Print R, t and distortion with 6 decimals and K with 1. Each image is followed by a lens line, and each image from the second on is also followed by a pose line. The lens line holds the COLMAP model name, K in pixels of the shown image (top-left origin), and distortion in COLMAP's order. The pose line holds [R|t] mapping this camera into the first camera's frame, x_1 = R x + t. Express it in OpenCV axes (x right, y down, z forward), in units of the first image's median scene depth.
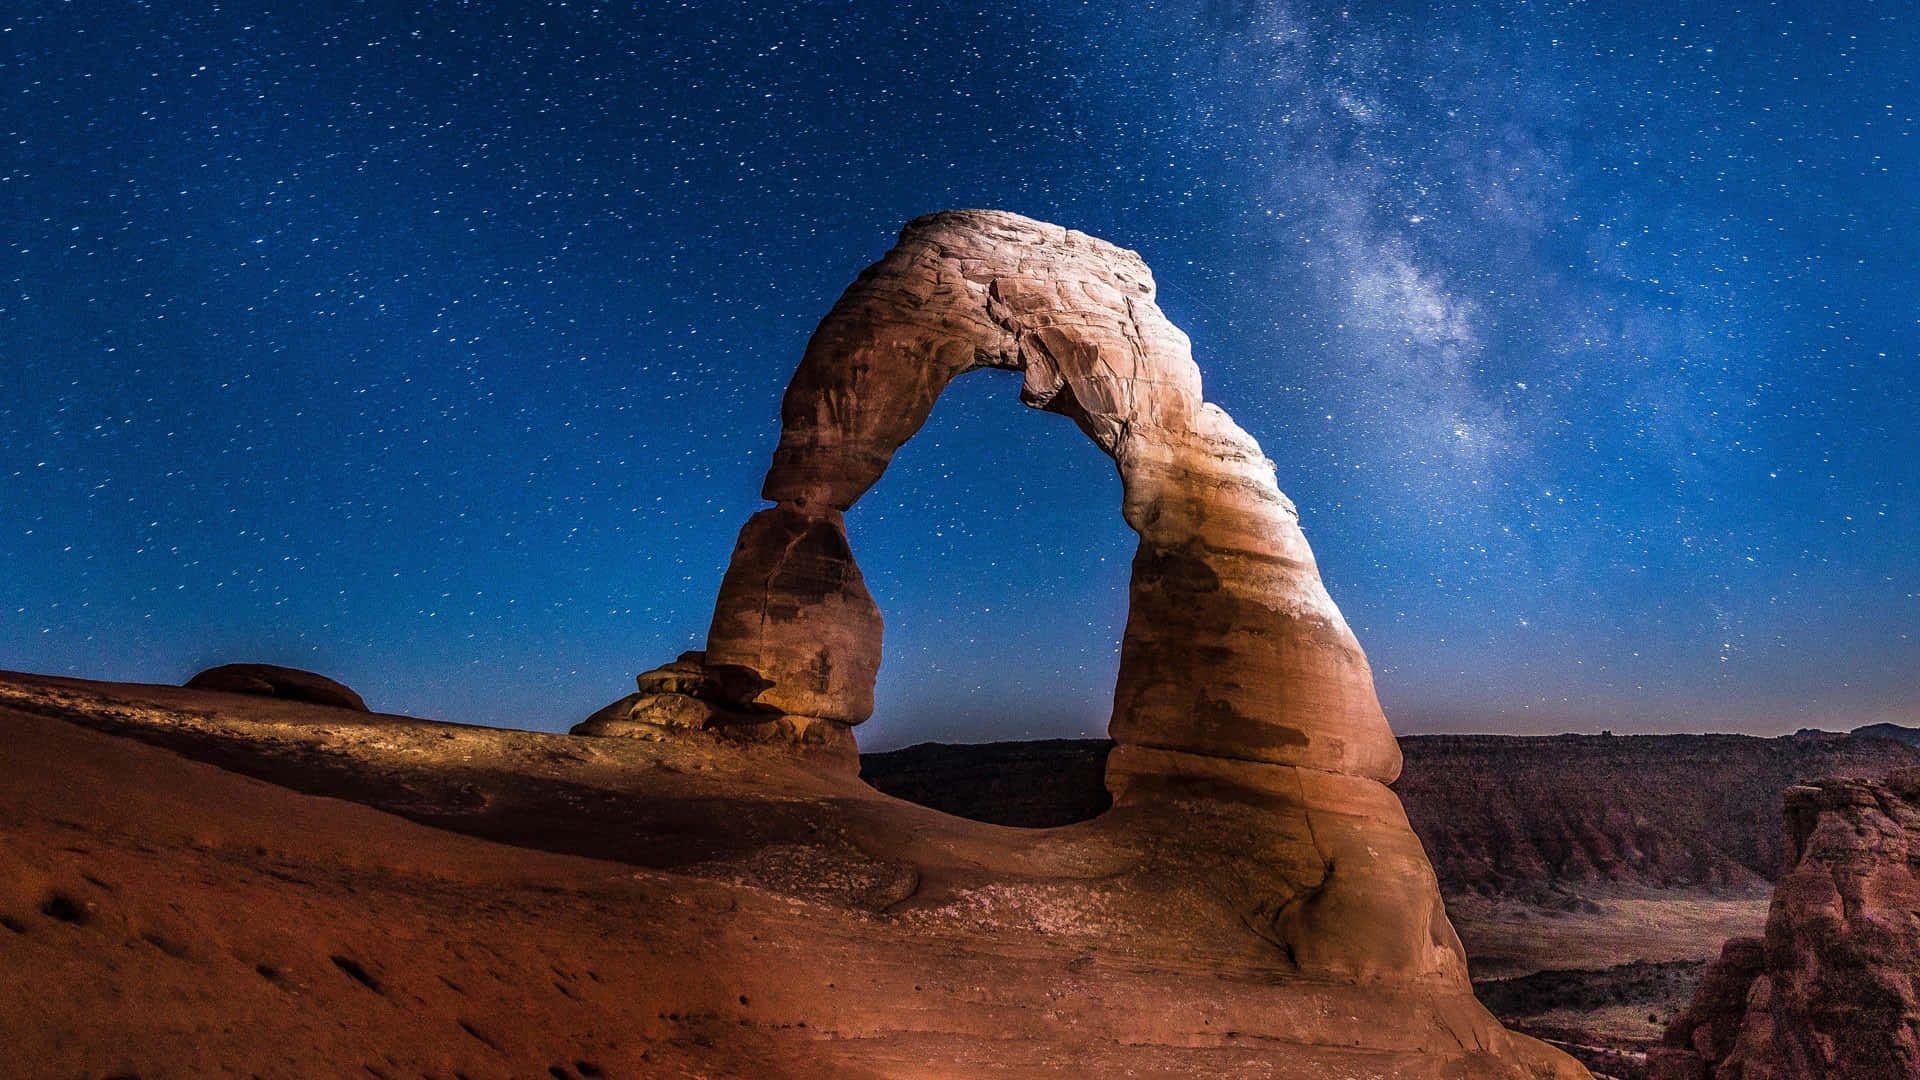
lens RADIAL K [[1093.9, 0, 1132.7], [0, 1093.9, 175.2], [0, 0, 1]] dist [0.035665, -0.000683]
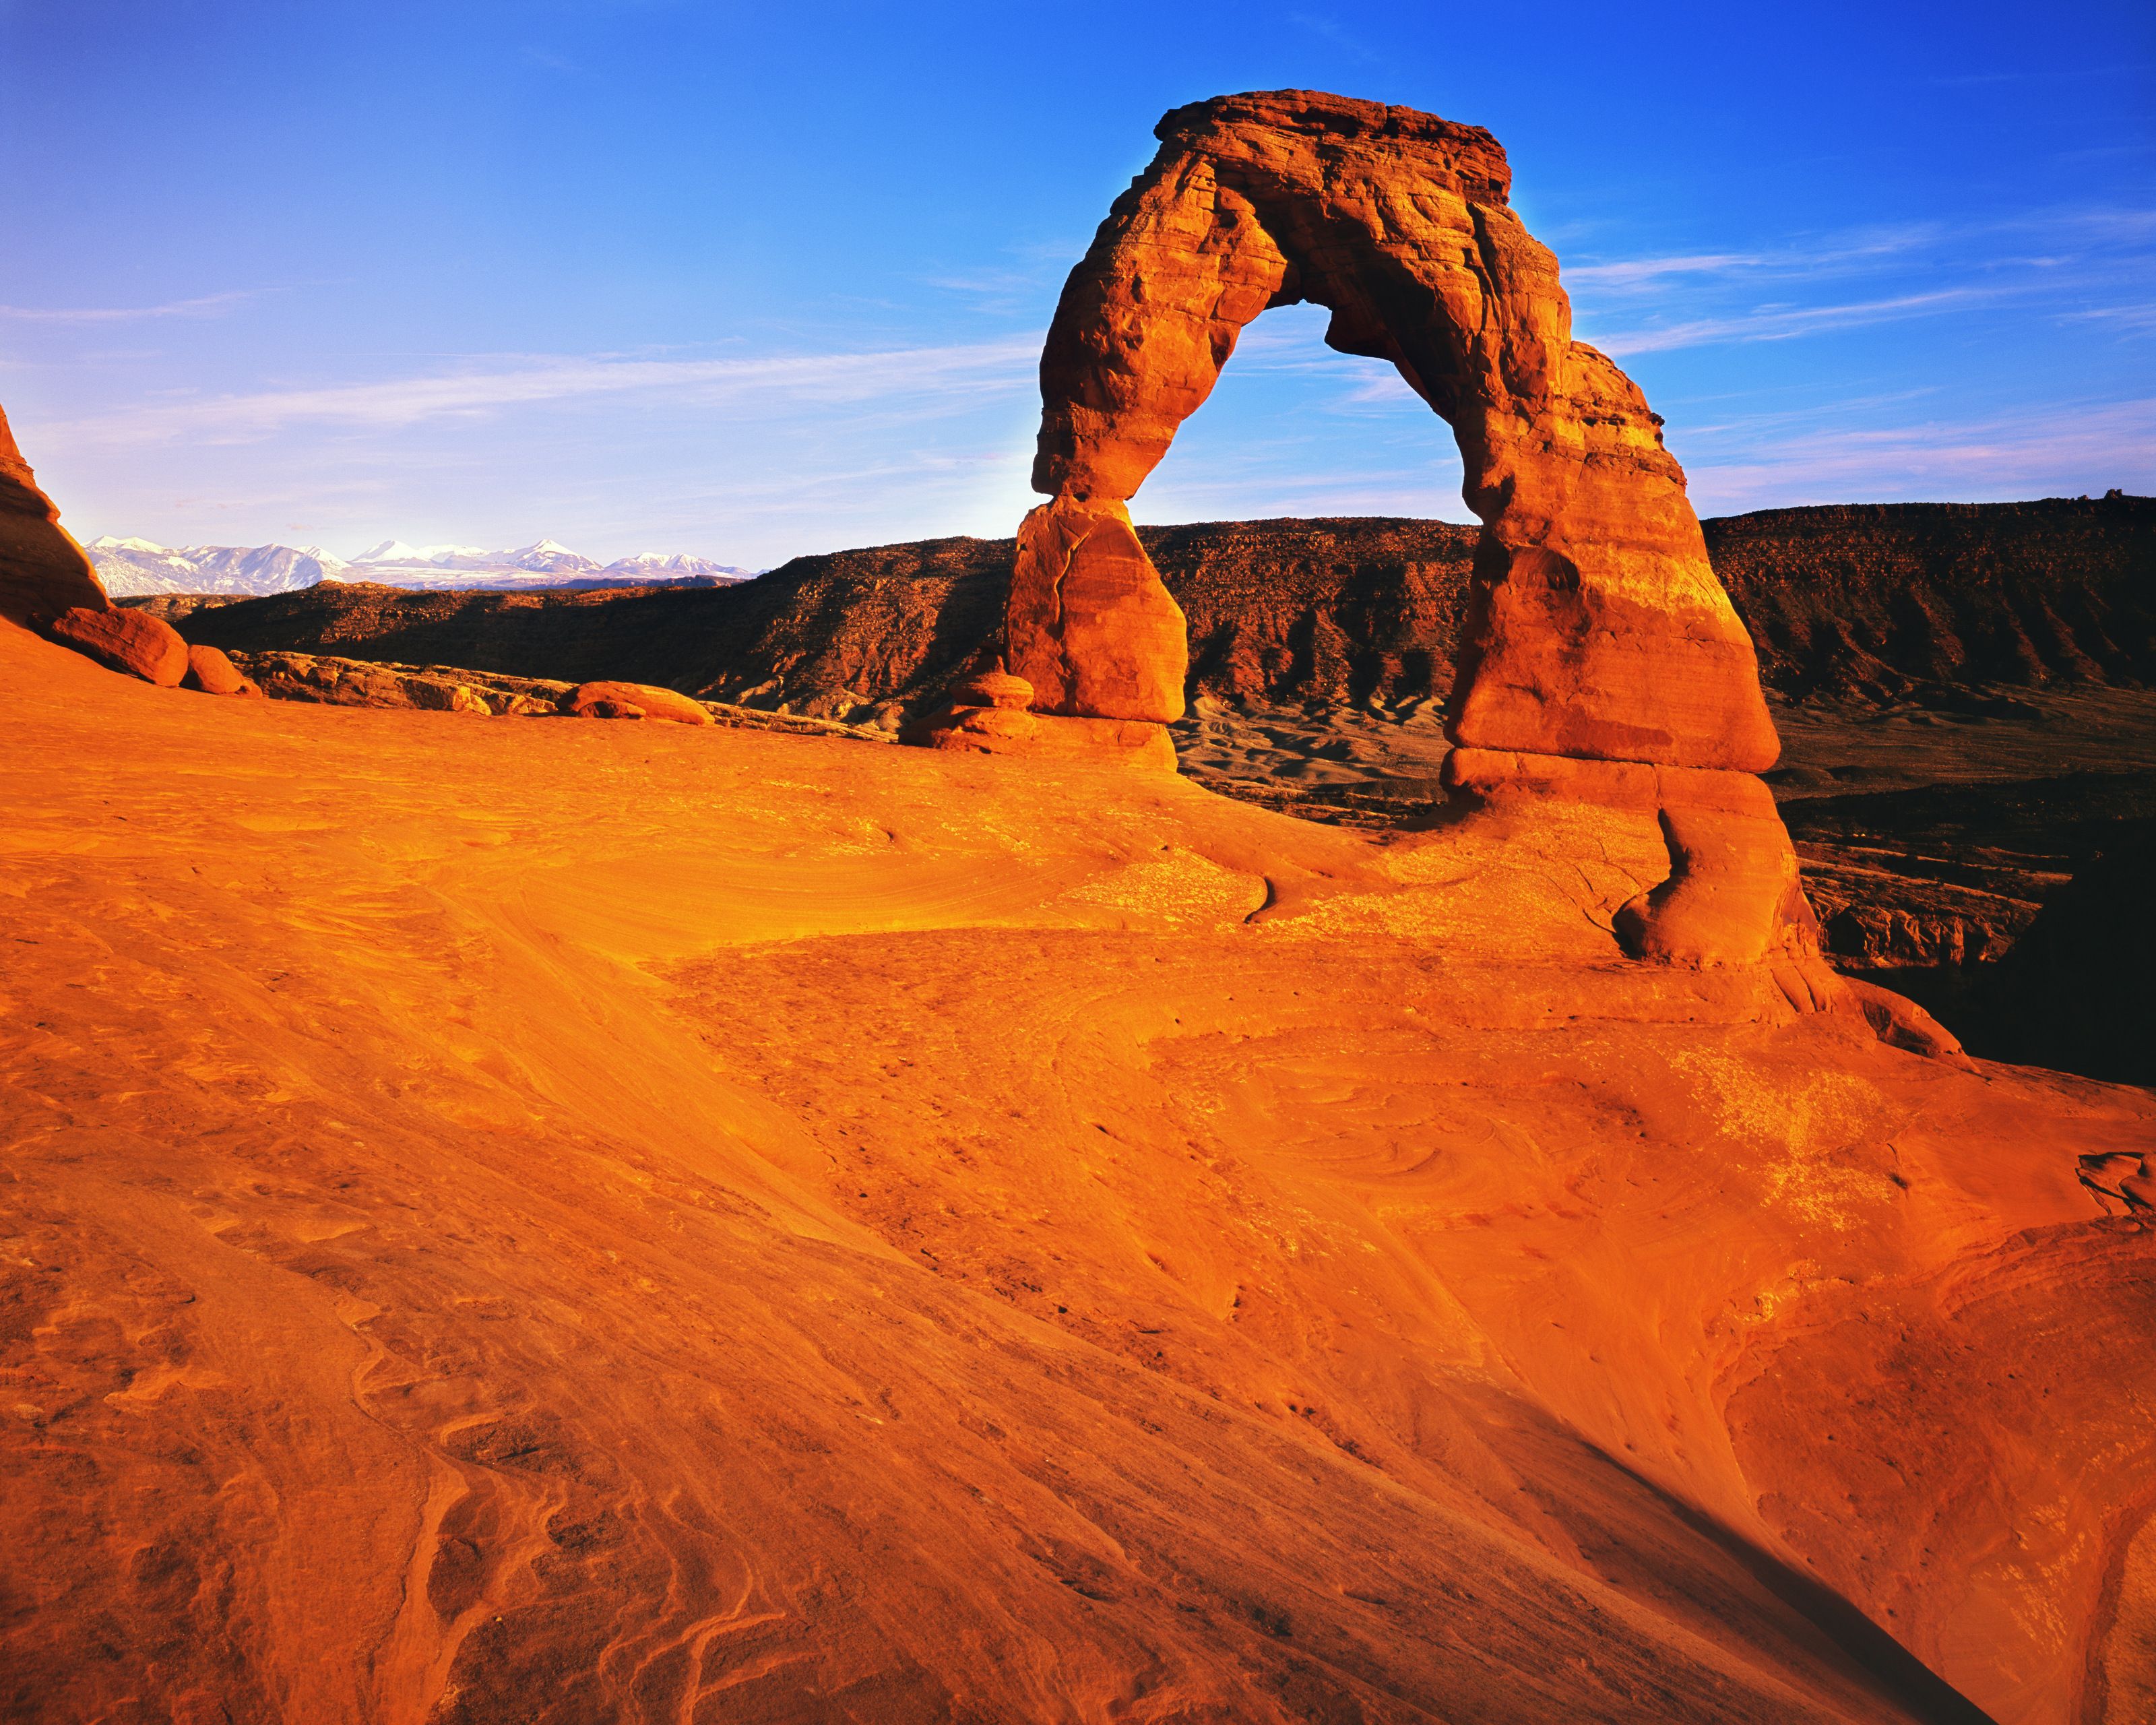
lens RADIAL K [[1683.9, 0, 1038.8], [0, 1683.9, 746.0], [0, 0, 1]] dist [-0.013858, -0.000339]
pose [[0.979369, 0.016172, -0.201431, -0.063606], [0.102095, 0.820623, 0.562276, -0.277369], [0.174392, -0.571241, 0.802042, -0.163907]]
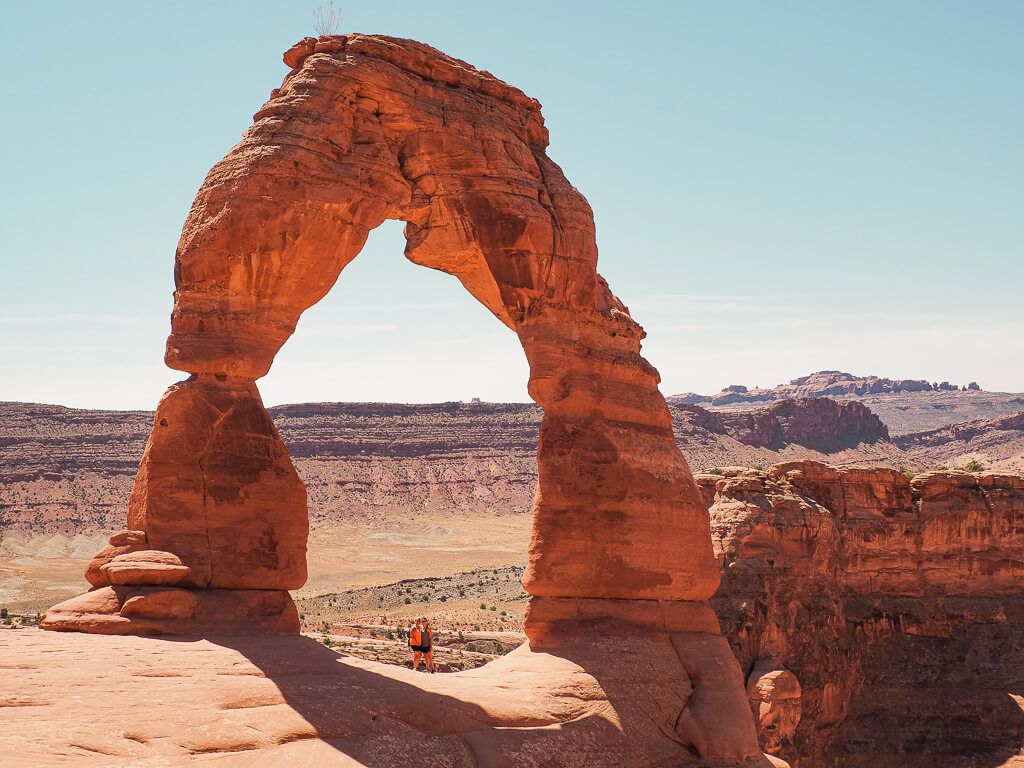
lens RADIAL K [[1187.8, 0, 504.9], [0, 1187.8, 382.8], [0, 0, 1]] dist [-0.003199, 0.033608]
pose [[0.924170, 0.023626, 0.381251, -0.444652], [-0.189136, 0.895451, 0.402983, -0.125815], [-0.331871, -0.444533, 0.832017, 0.117888]]
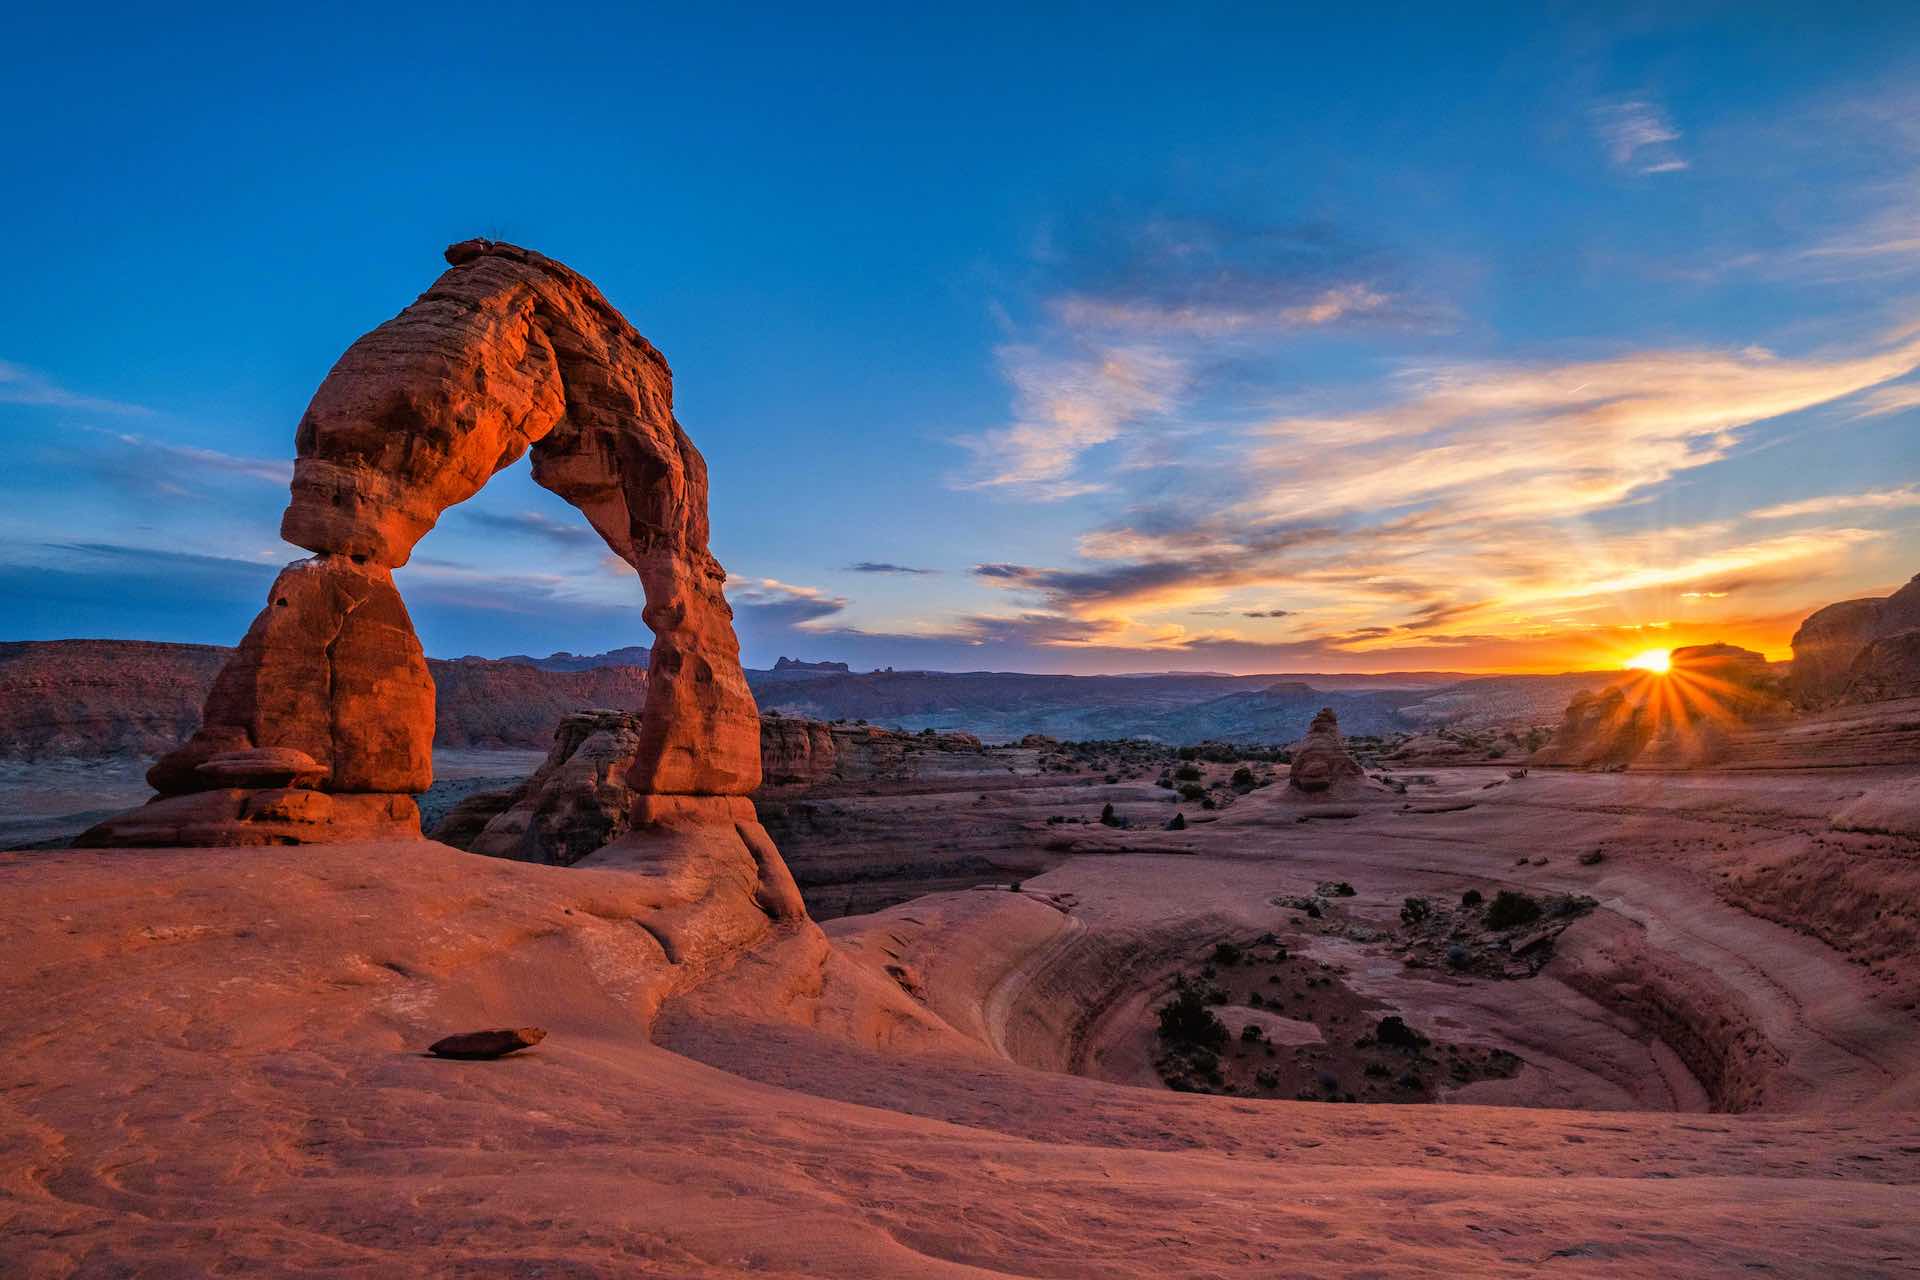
lens RADIAL K [[820.2, 0, 966.2], [0, 820.2, 637.5], [0, 0, 1]] dist [0.009144, -0.010259]
pose [[0.501541, 0.098263, 0.859535, -0.579200], [-0.452626, 0.876507, 0.163905, 0.043119], [-0.737283, -0.471253, 0.484081, 0.337015]]
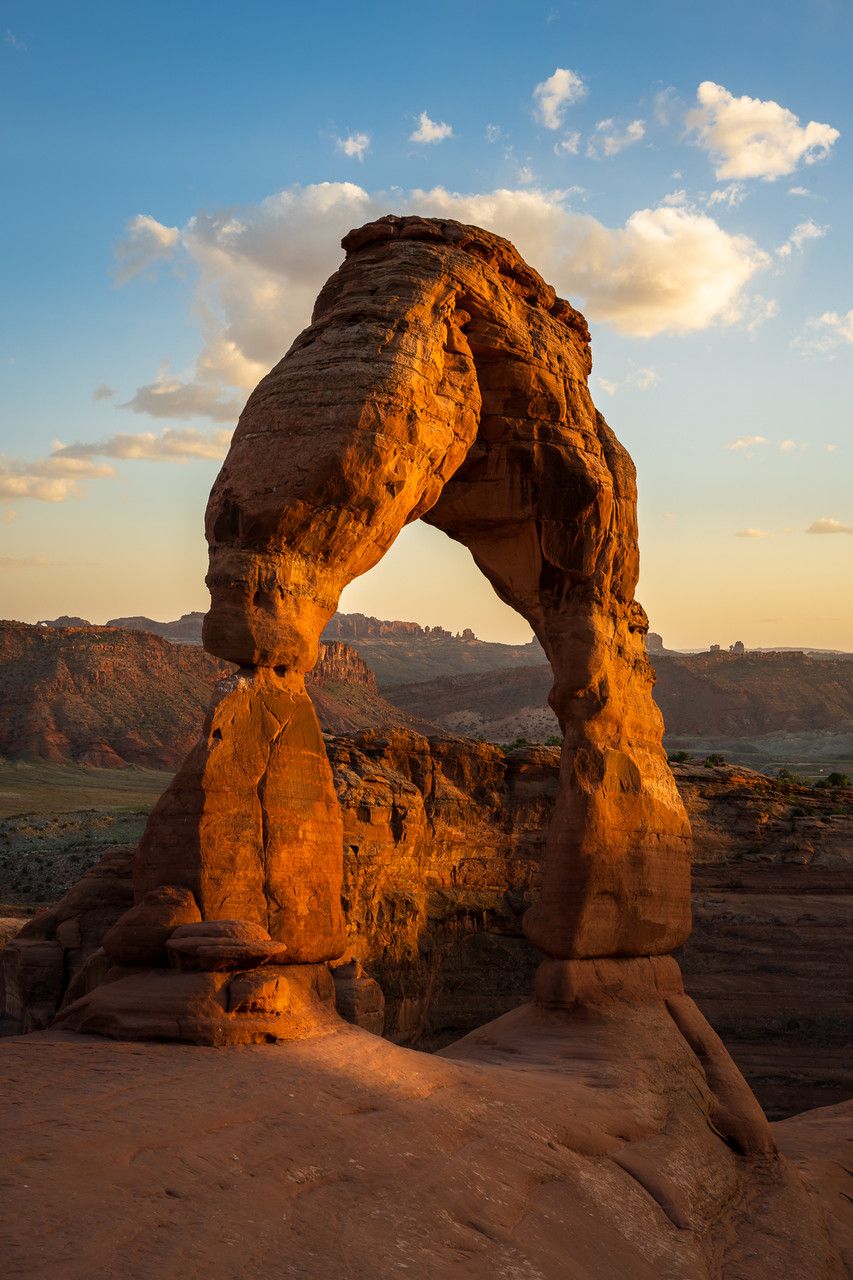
lens RADIAL K [[1467.6, 0, 393.3], [0, 1467.6, 644.3], [0, 0, 1]] dist [0.002188, 0.006077]
pose [[0.748945, 0.071742, 0.658737, -0.800526], [-0.375861, 0.864716, 0.333157, -0.027086], [-0.545719, -0.497110, 0.674590, 0.381475]]
